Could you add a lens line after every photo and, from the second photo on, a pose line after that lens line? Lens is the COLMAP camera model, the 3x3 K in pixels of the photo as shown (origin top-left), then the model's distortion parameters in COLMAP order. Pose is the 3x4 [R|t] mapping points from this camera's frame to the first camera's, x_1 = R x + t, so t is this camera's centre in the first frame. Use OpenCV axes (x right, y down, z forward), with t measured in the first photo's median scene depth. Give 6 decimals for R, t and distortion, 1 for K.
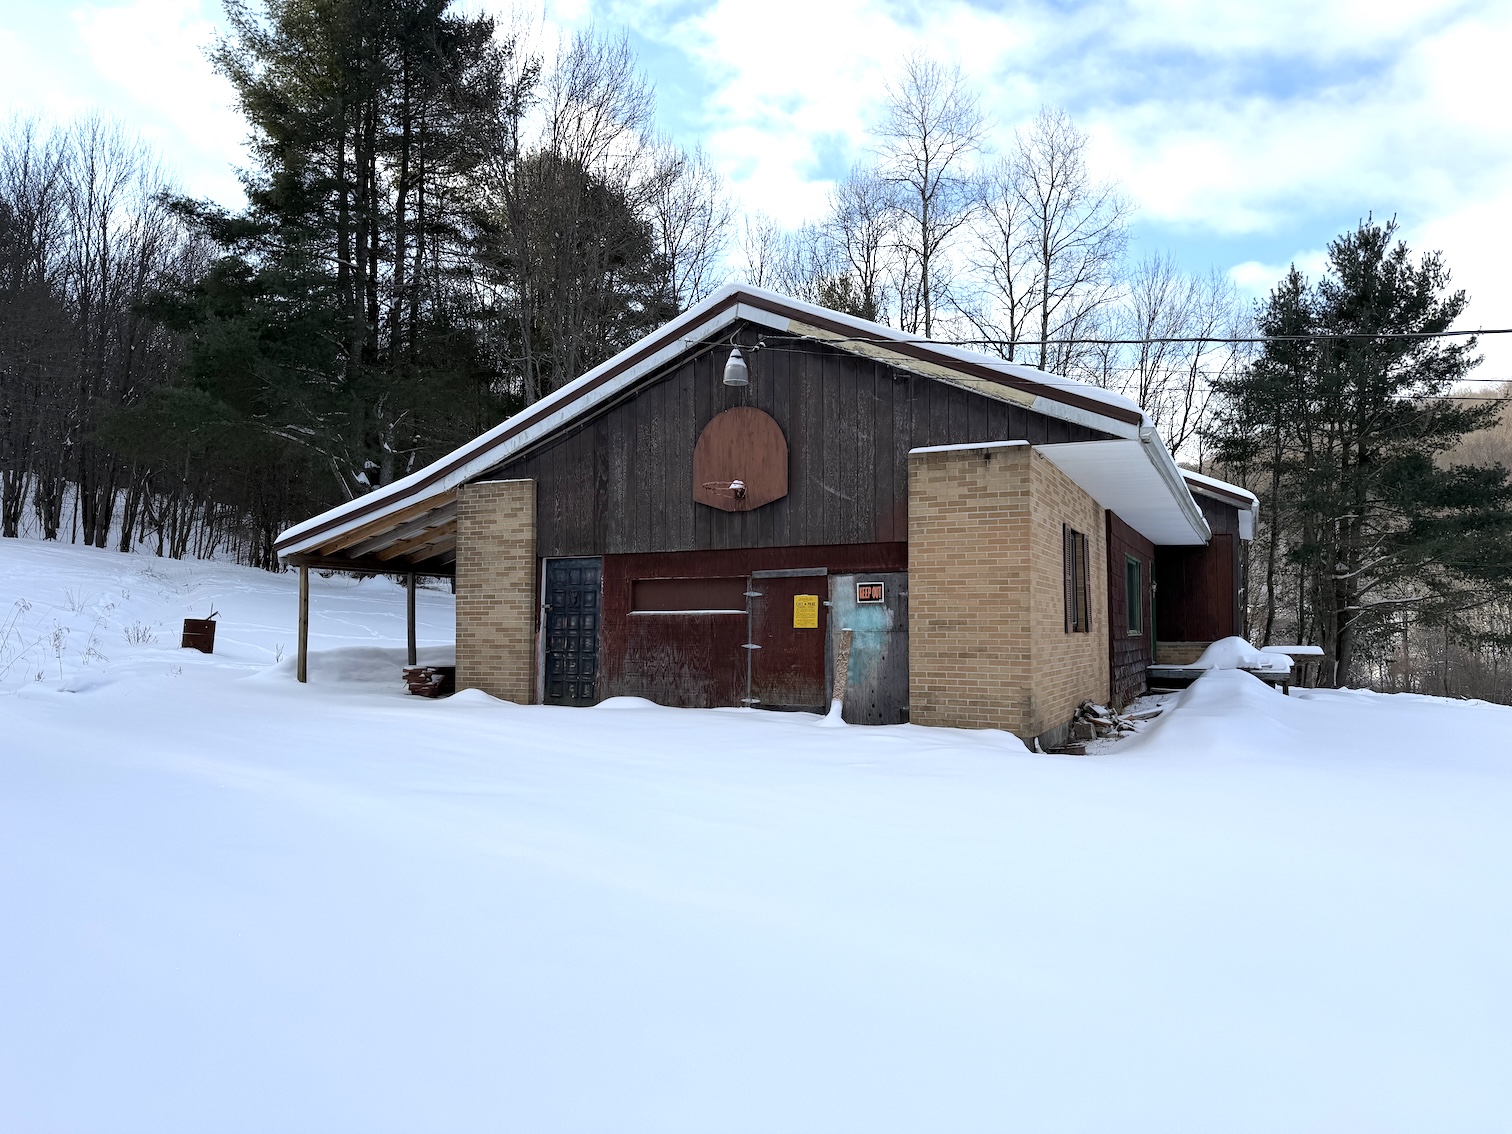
lens RADIAL K [[1059.8, 0, 757.0], [0, 1059.8, 563.3], [0, 0, 1]] dist [0.131176, -0.198106]
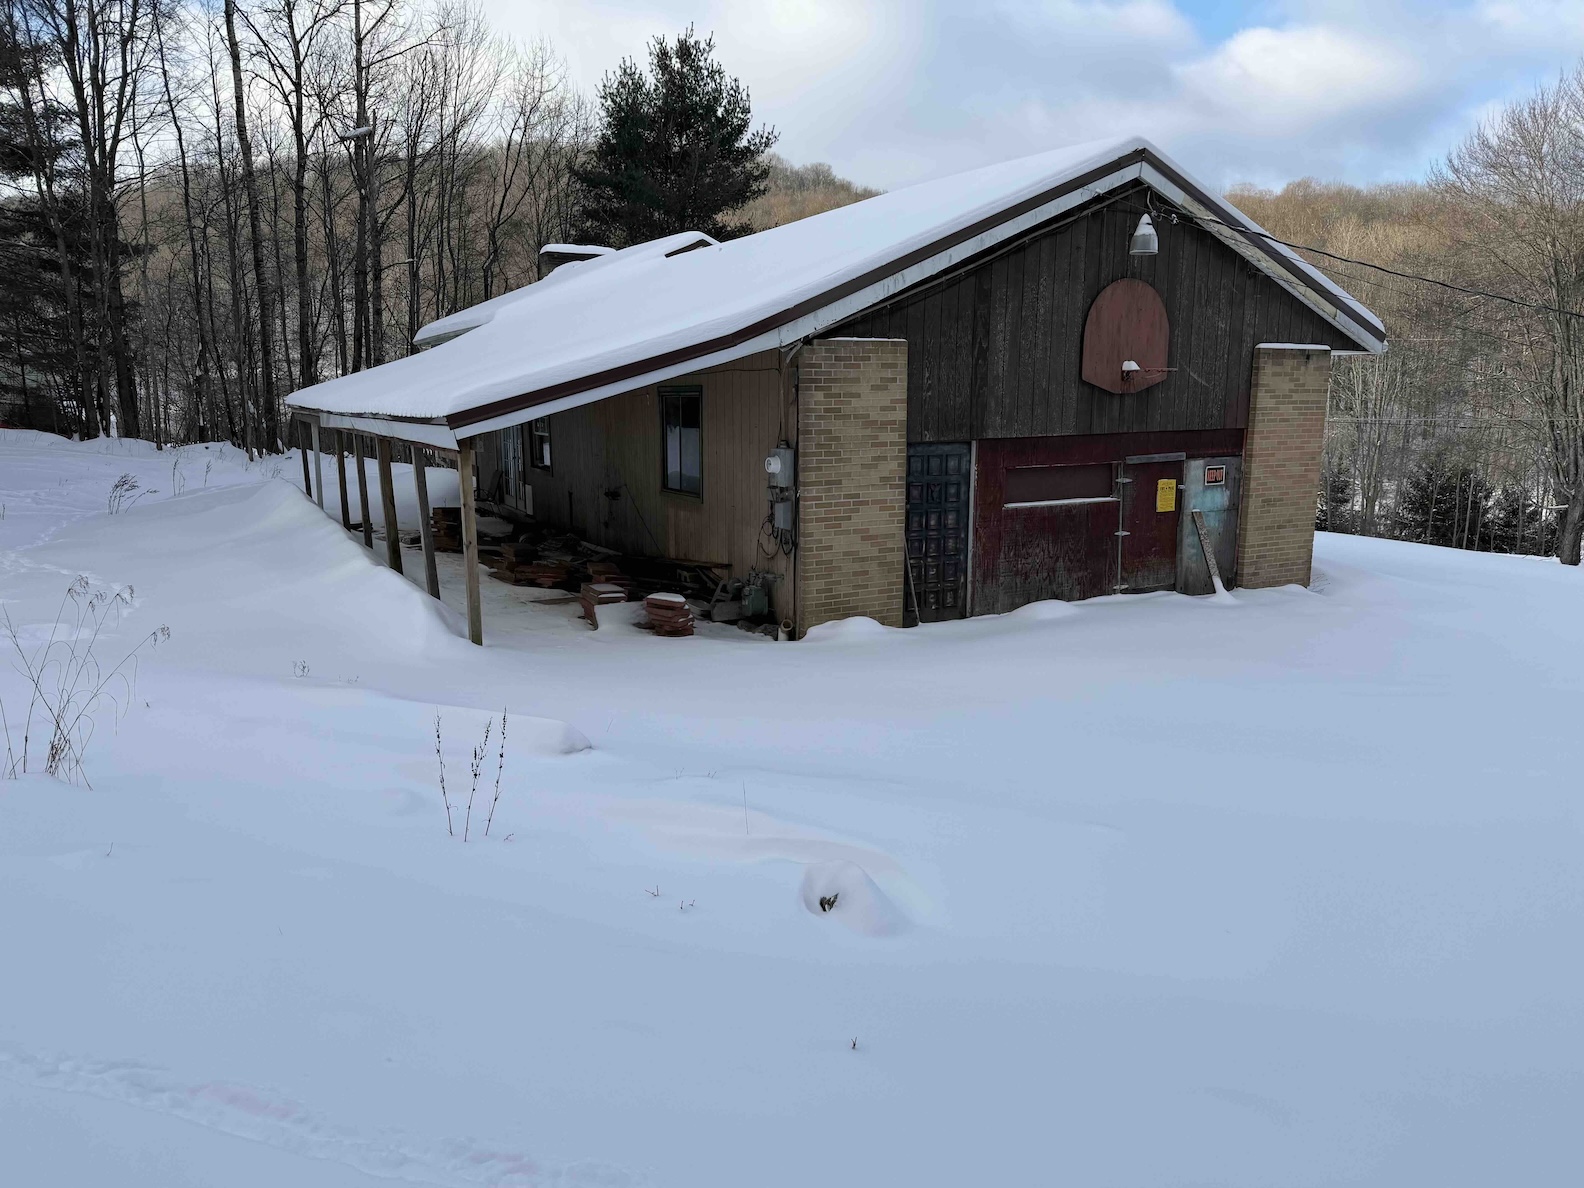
lens RADIAL K [[1108.3, 0, 786.0], [0, 1108.3, 593.2], [0, 0, 1]] dist [0.052715, -0.071254]
pose [[0.594320, -0.150365, 0.790047, -0.959947], [-0.048279, 0.973924, 0.221679, -0.077845], [-0.802778, -0.169891, 0.571563, 0.606576]]
